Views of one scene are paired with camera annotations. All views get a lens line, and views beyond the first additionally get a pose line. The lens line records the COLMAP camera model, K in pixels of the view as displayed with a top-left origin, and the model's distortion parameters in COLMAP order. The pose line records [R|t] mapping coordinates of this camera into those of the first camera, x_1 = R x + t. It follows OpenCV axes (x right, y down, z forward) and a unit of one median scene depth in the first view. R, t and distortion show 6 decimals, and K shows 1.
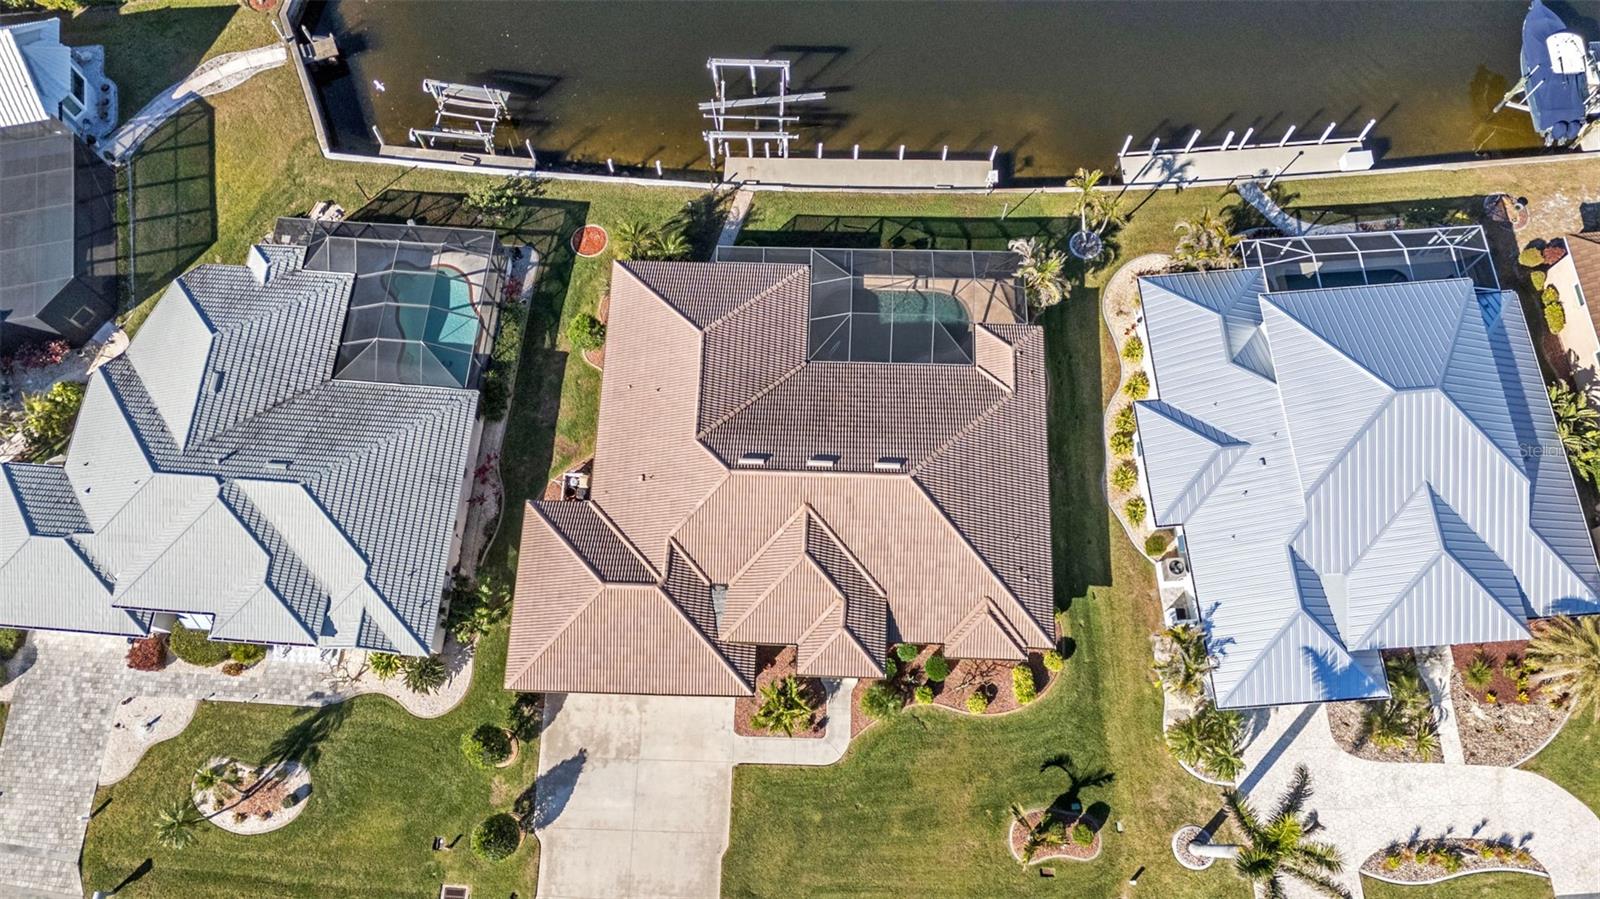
lens RADIAL K [[1171.6, 0, 800.0], [0, 1171.6, 449.5], [0, 0, 1]] dist [0.083633, -0.070097]
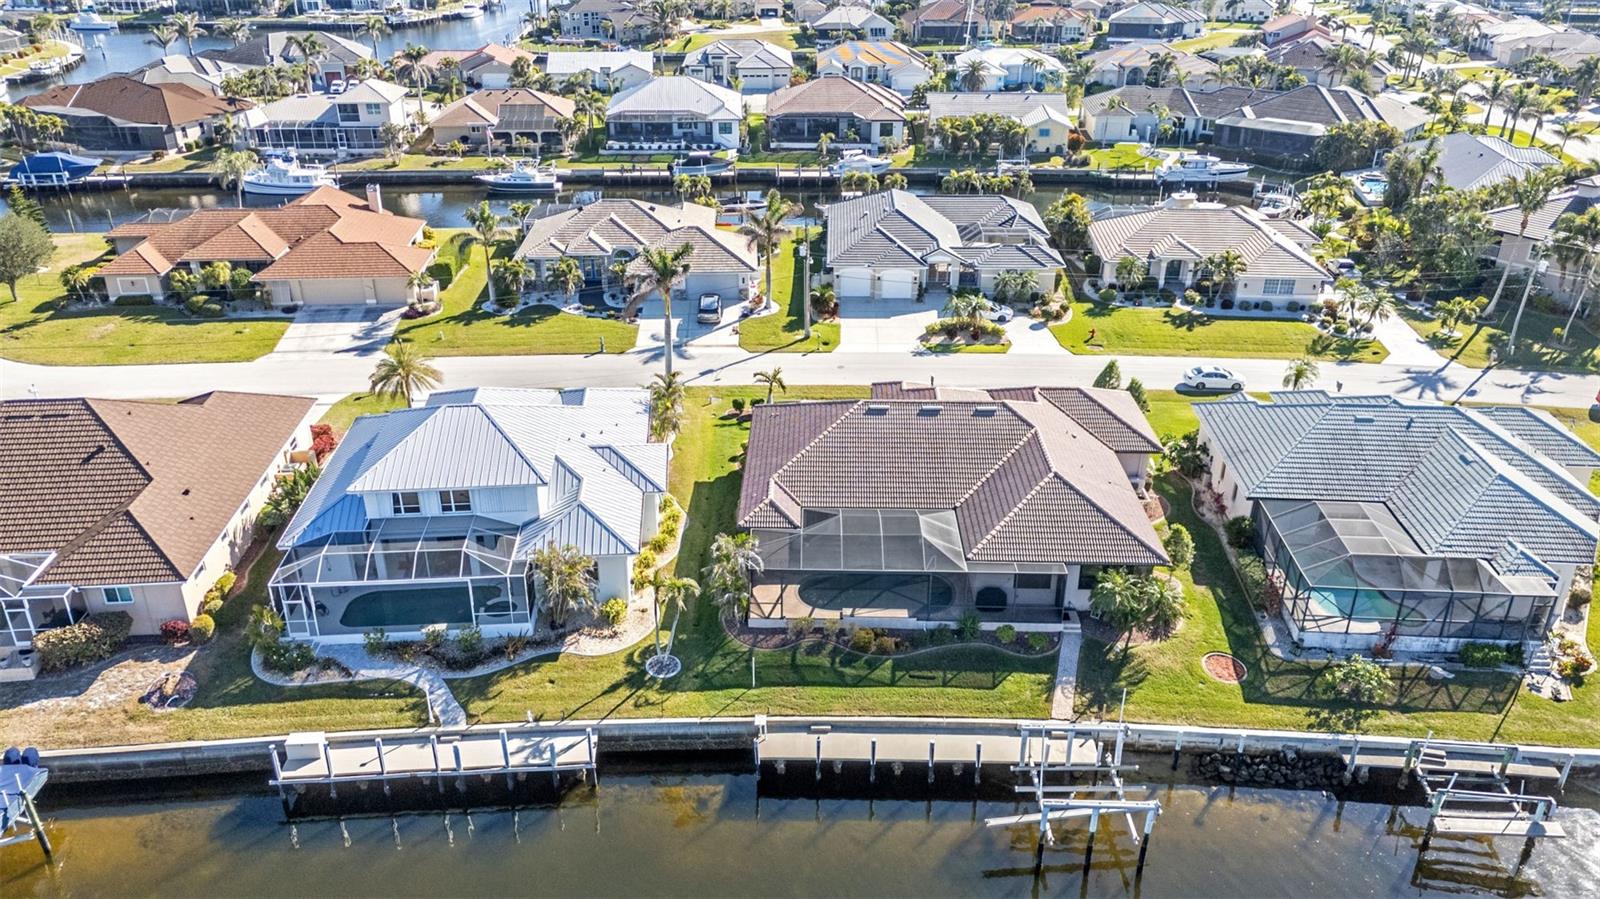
lens RADIAL K [[1171.6, 0, 800.0], [0, 1171.6, 449.5], [0, 0, 1]] dist [0.083633, -0.070097]
pose [[-0.999806, 0.016267, -0.011073, 0.168585], [-0.012872, -0.115064, 0.993275, -1.201121], [0.014884, 0.993225, 0.115251, 0.851612]]
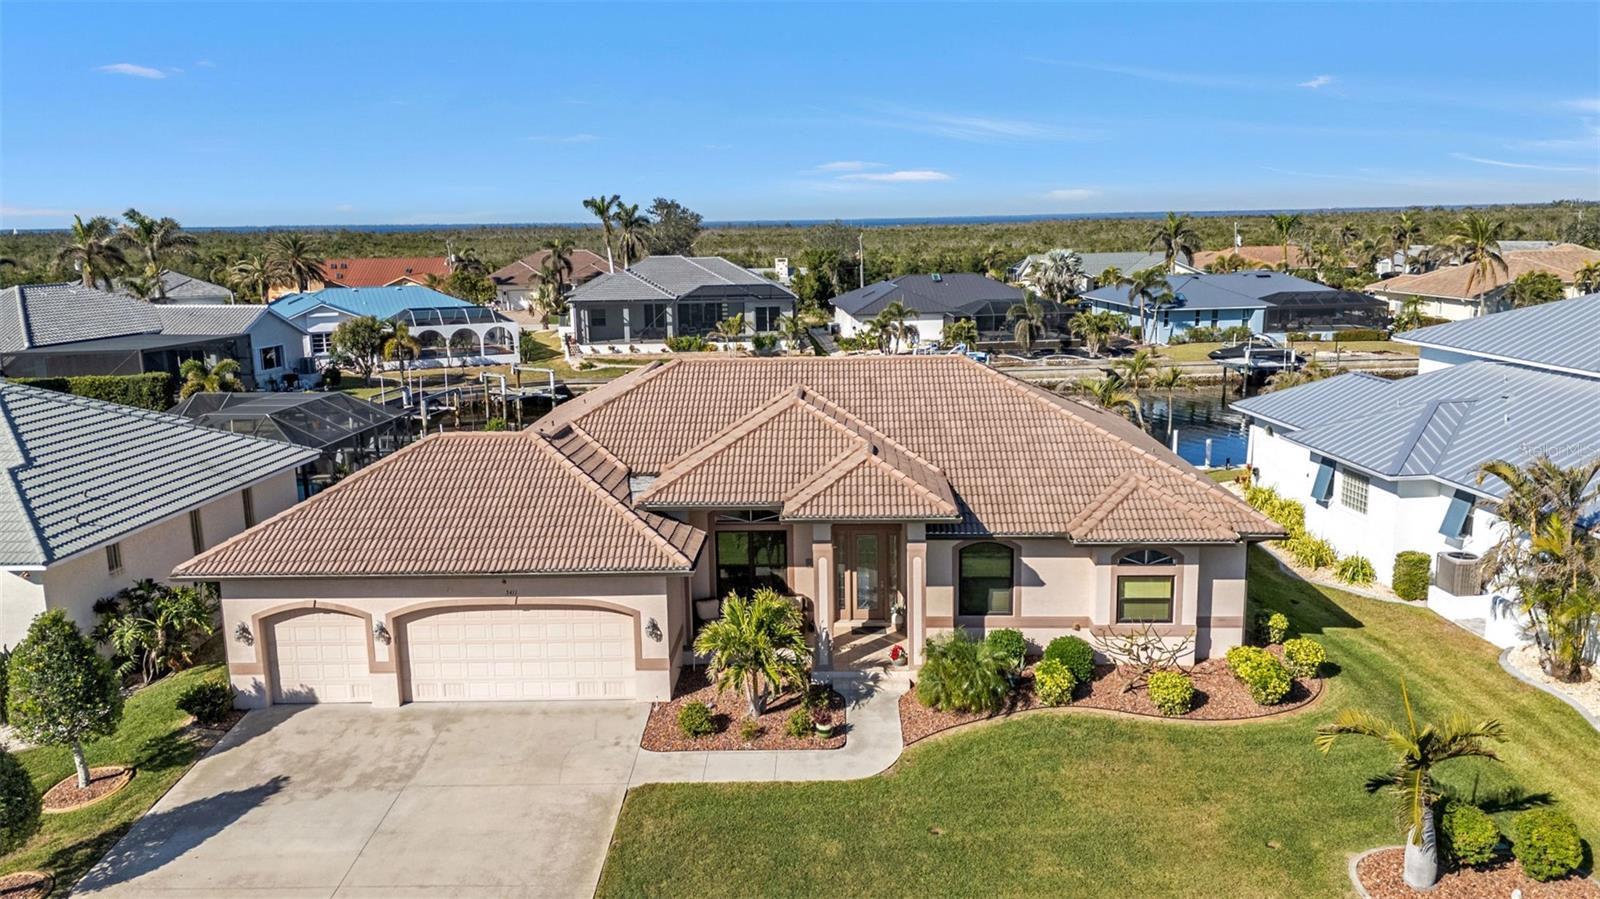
lens RADIAL K [[1171.6, 0, 800.0], [0, 1171.6, 449.5], [0, 0, 1]] dist [0.083633, -0.070097]
pose [[0.999988, -0.003686, 0.003092, 0.003313], [0.004521, 0.499804, -0.866127, 0.569410], [0.001647, 0.866130, 0.499815, 0.680972]]
